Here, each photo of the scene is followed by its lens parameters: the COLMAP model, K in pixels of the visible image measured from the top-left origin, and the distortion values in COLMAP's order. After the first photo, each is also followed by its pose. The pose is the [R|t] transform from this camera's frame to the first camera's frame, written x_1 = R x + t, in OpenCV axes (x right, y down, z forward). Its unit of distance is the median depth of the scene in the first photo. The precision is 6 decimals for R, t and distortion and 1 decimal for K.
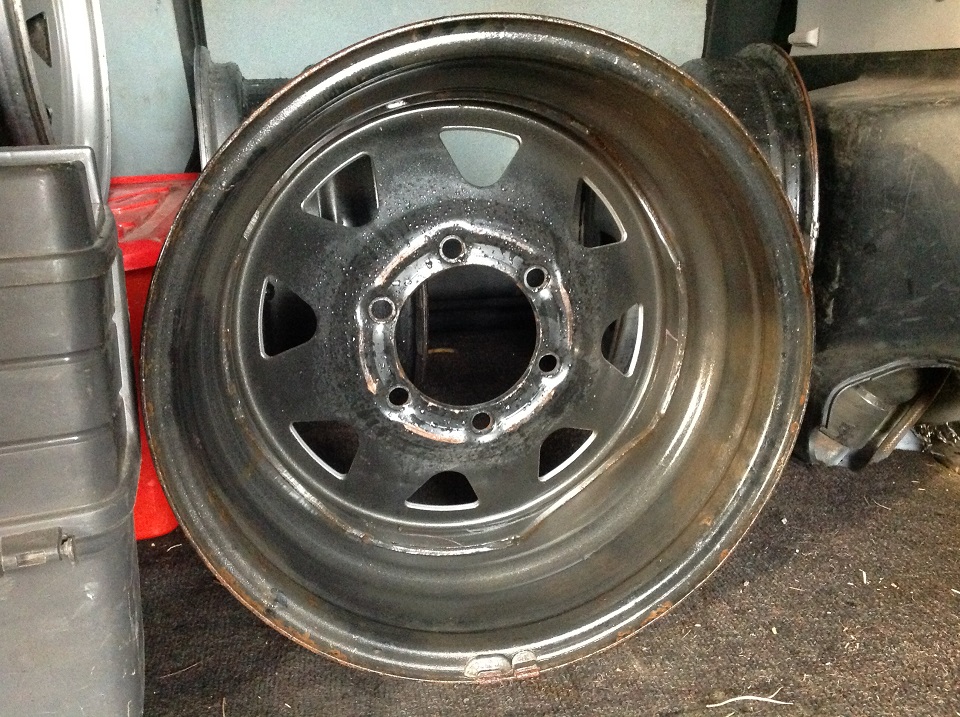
lens RADIAL K [[924.3, 0, 468.5], [0, 924.3, 360.8], [0, 0, 1]] dist [-0.031869, 0.000000]
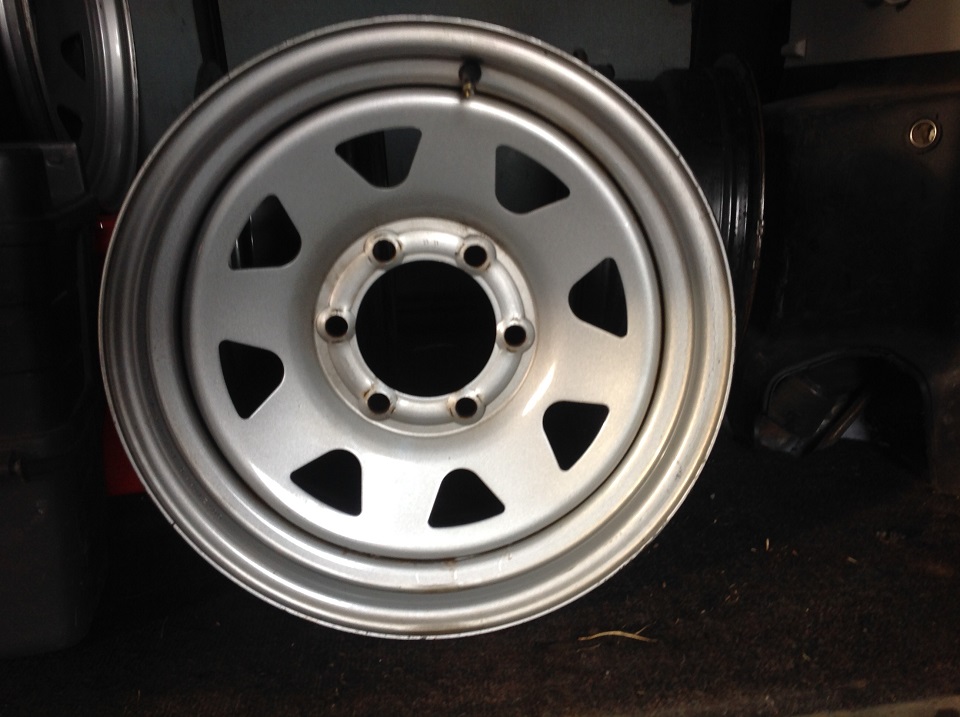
lens RADIAL K [[924.3, 0, 471.4], [0, 924.3, 365.8], [0, 0, 1]] dist [-0.031869, 0.000000]
pose [[0.995786, 0.020961, -0.089275, 0.143962], [-0.022452, 0.999624, -0.015729, 0.041733], [0.088912, 0.017667, 0.995883, -0.083704]]
